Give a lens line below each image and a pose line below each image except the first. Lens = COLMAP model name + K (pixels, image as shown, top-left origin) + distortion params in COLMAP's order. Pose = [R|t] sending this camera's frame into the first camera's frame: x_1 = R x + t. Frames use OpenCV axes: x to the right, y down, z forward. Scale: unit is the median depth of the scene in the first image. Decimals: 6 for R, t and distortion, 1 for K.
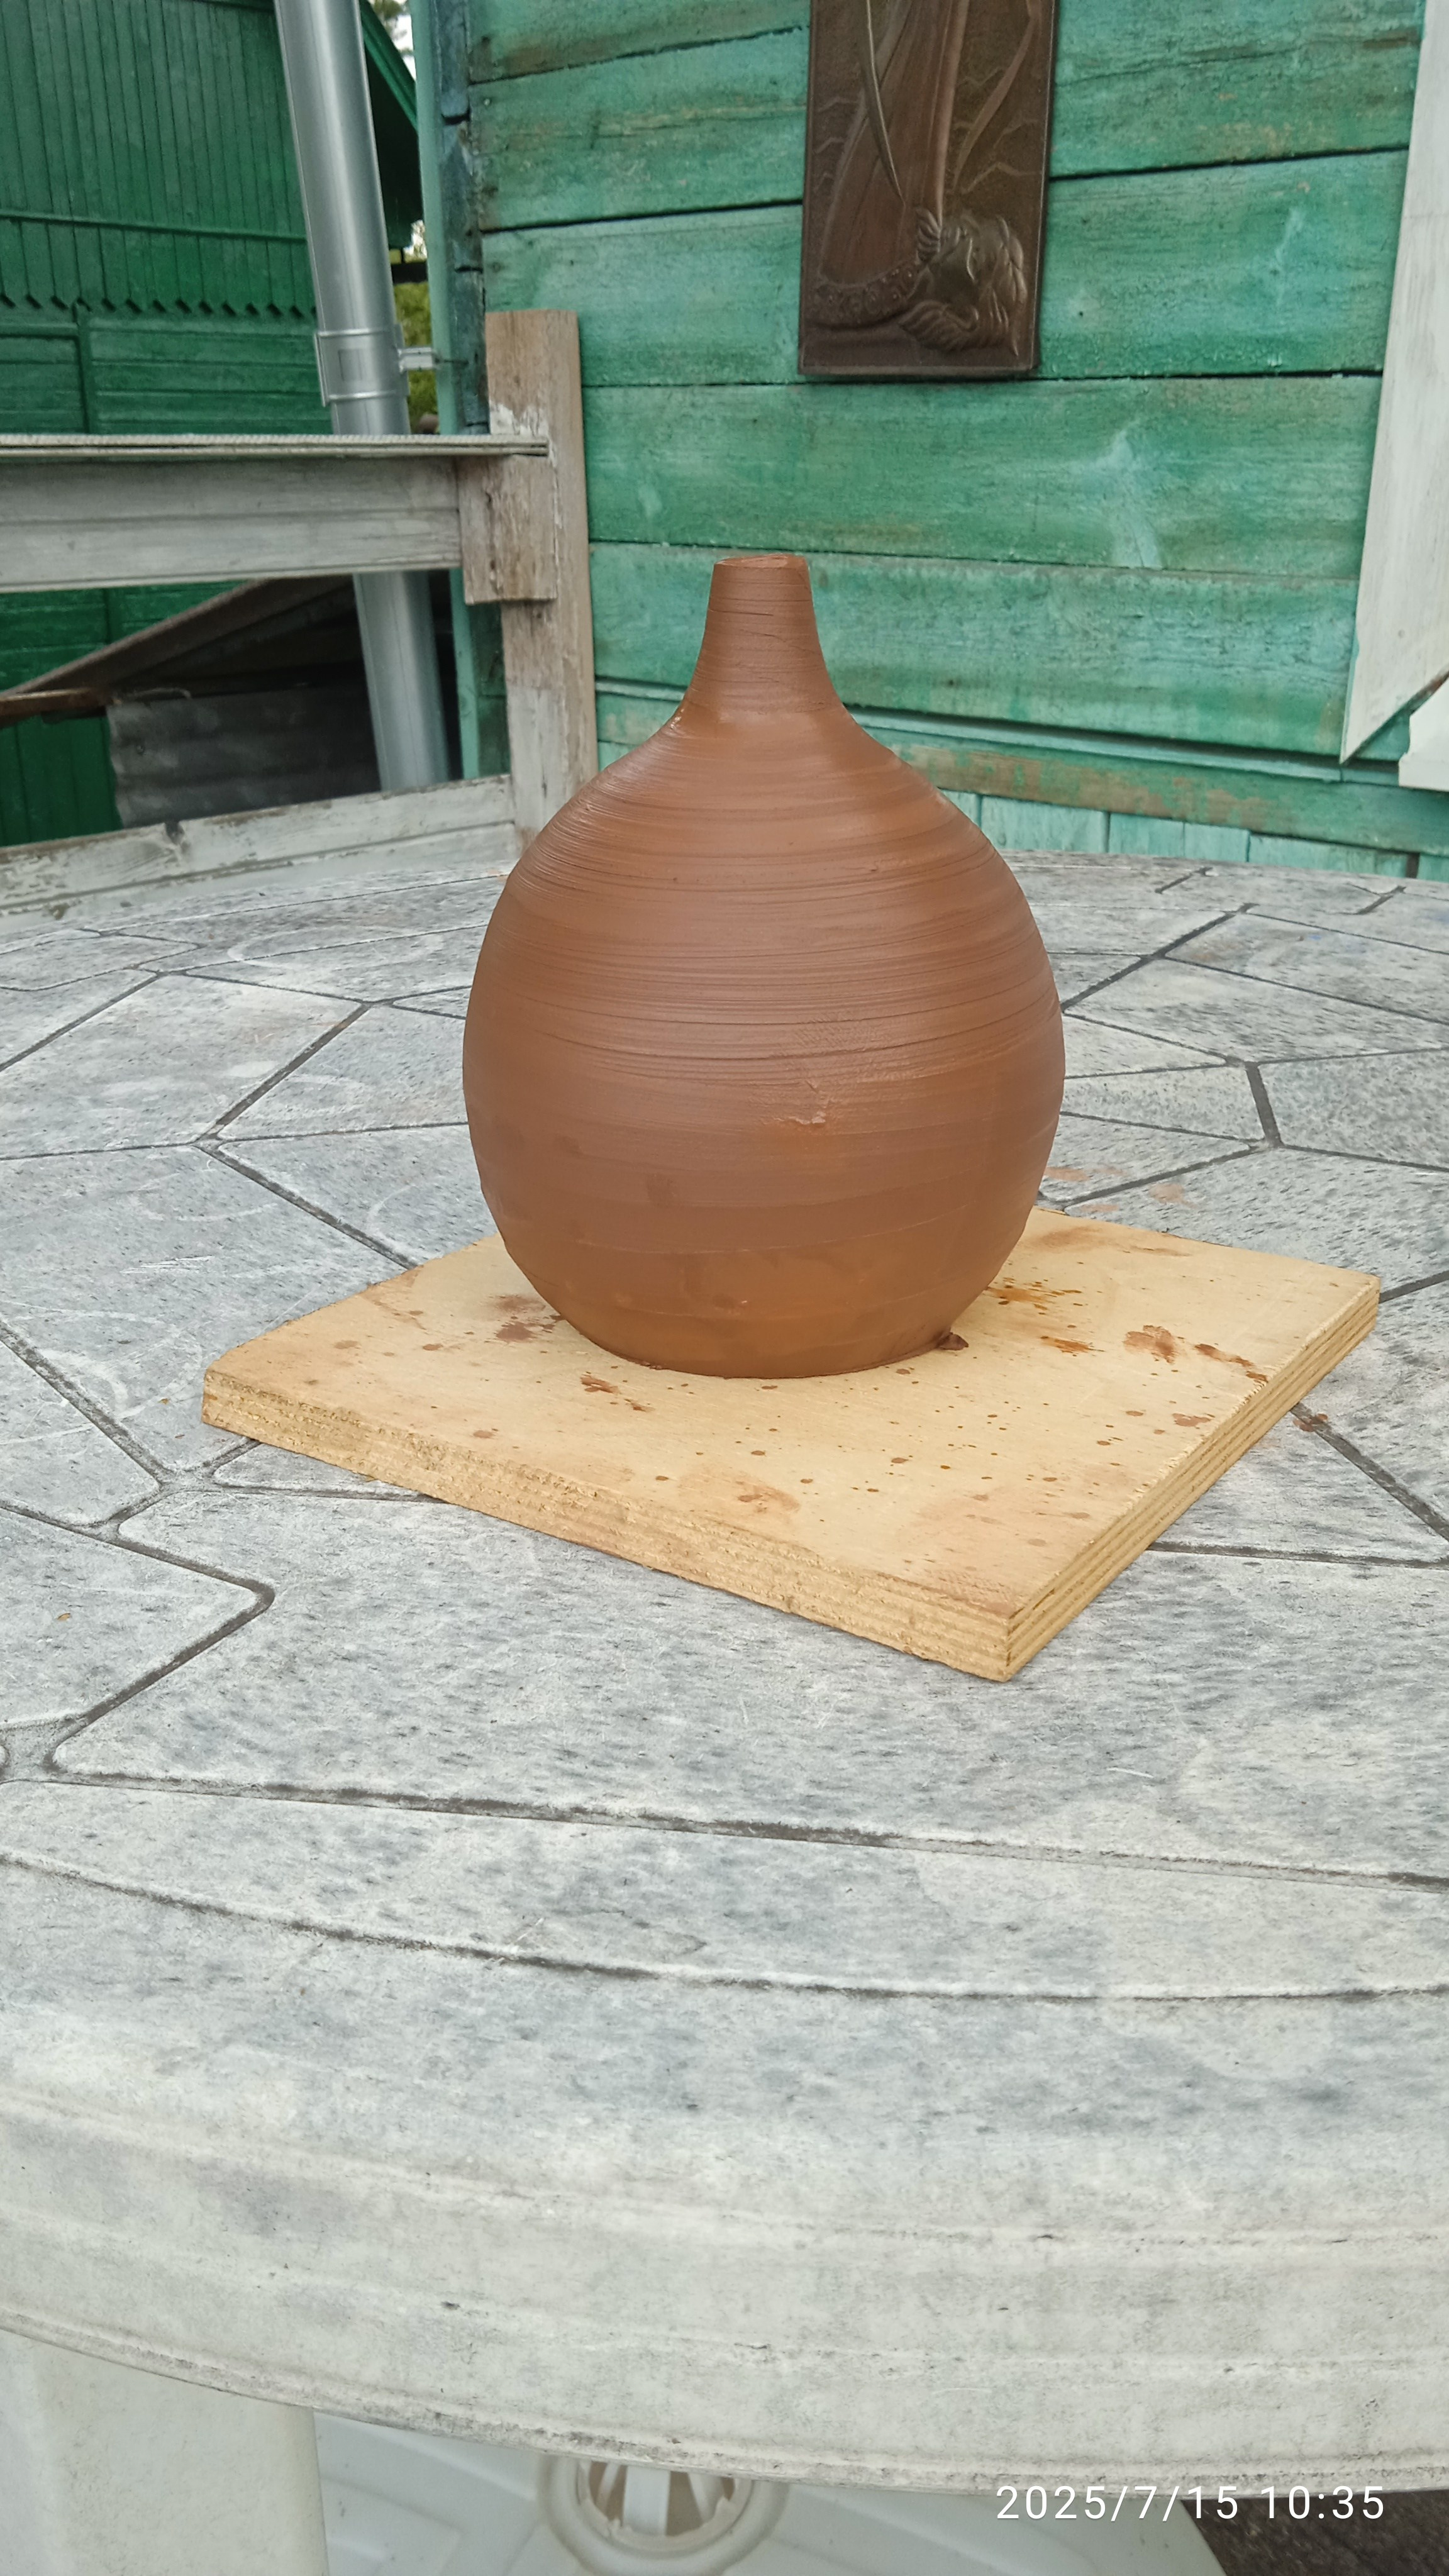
lens RADIAL K [[2022.9, 0, 724.5], [0, 2022.9, 1288.0], [0, 0, 1]] dist [0.085039, -0.110371]
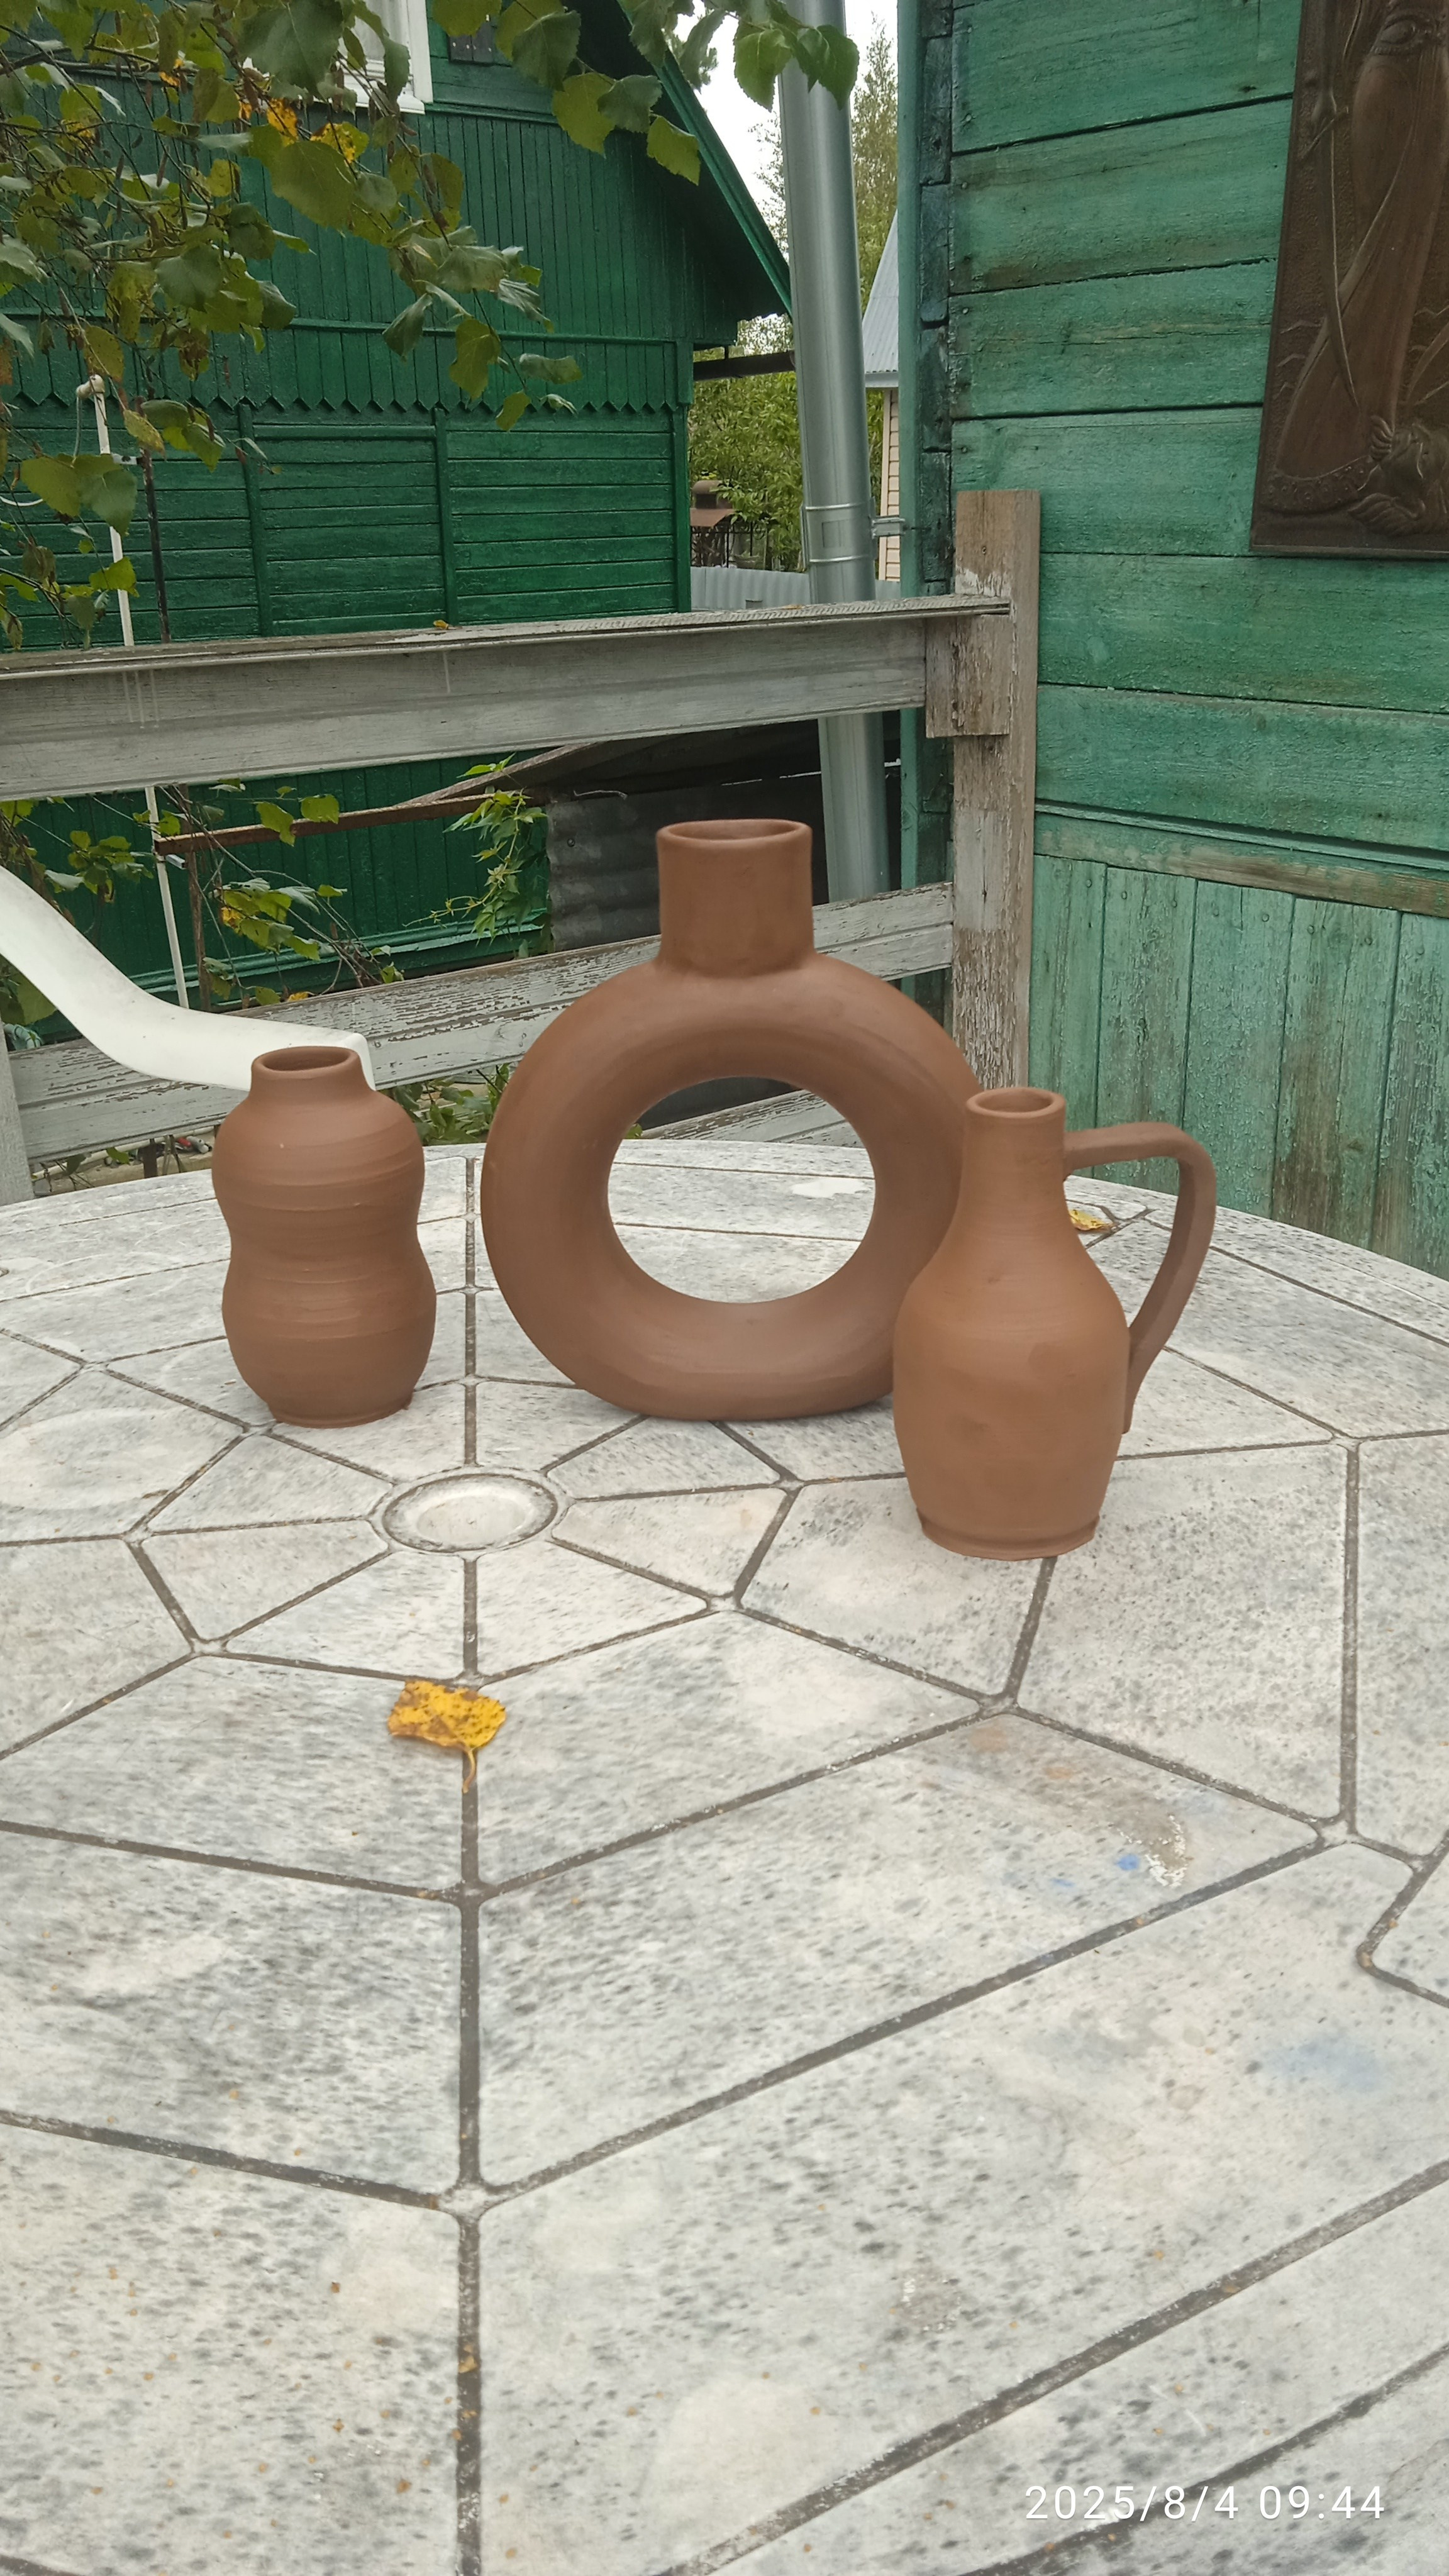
lens RADIAL K [[2022.9, 0, 724.5], [0, 2022.9, 1288.0], [0, 0, 1]] dist [0.085039, -0.110371]
pose [[0.994777, 0.027559, -0.098277, -0.122871], [-0.029172, 0.999462, -0.015005, -0.002946], [0.097811, 0.017793, 0.995046, -0.159510]]
